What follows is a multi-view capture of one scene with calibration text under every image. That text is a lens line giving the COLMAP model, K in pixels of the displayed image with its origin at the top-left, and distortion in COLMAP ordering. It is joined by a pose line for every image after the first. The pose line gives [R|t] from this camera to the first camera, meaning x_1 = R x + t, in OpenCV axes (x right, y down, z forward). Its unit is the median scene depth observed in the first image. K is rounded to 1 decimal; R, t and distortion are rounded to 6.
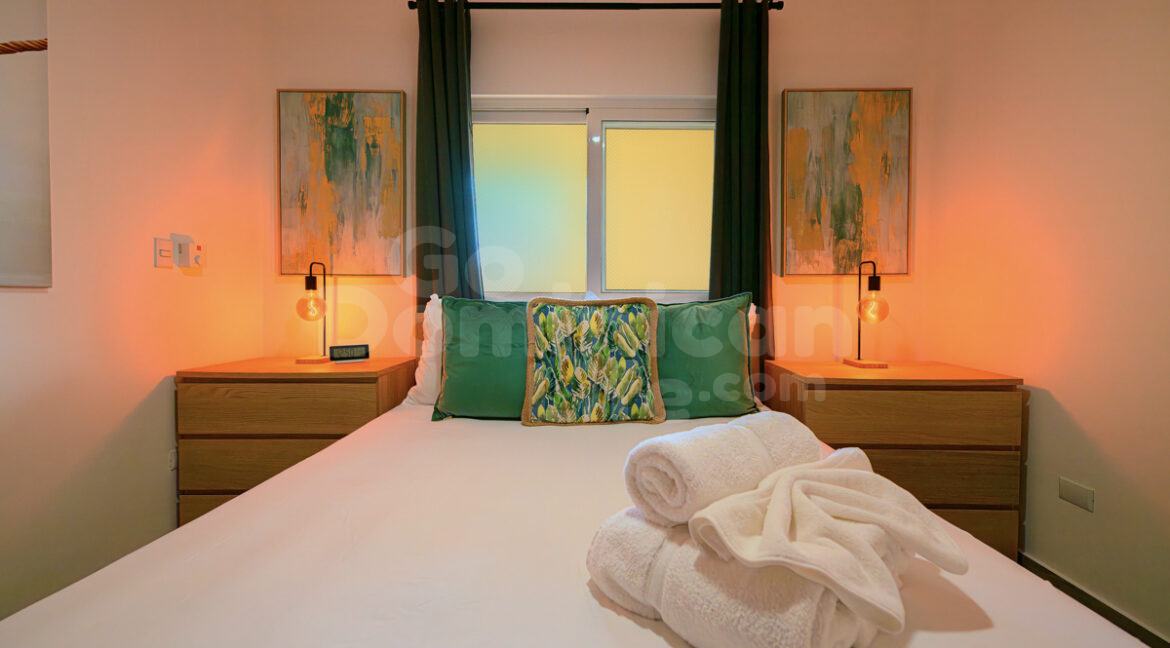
lens RADIAL K [[470.3, 0, 588.5], [0, 470.3, 306.5], [0, 0, 1]] dist [-0.000910, 0.001300]
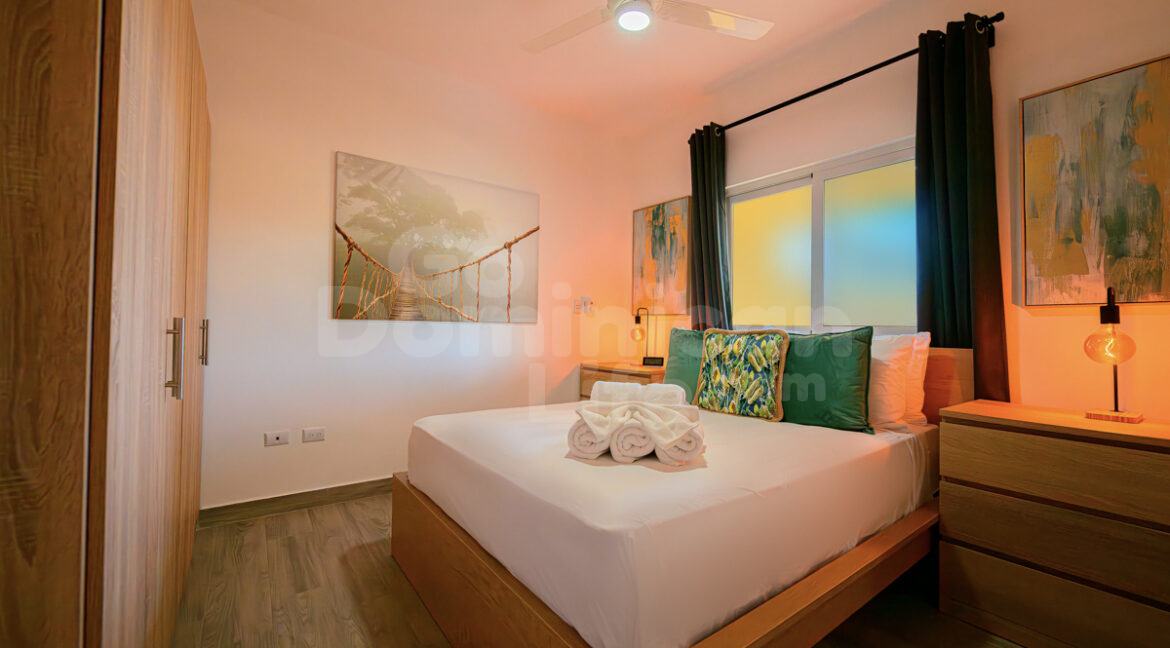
lens RADIAL K [[470.3, 0, 586.2], [0, 470.3, 318.6], [0, 0, 1]] dist [-0.000910, 0.001300]
pose [[0.595624, -0.010691, -0.803192, 0.868309], [-0.025566, 0.999153, -0.032259, 0.007943], [0.802856, 0.039748, 0.594846, -0.237848]]
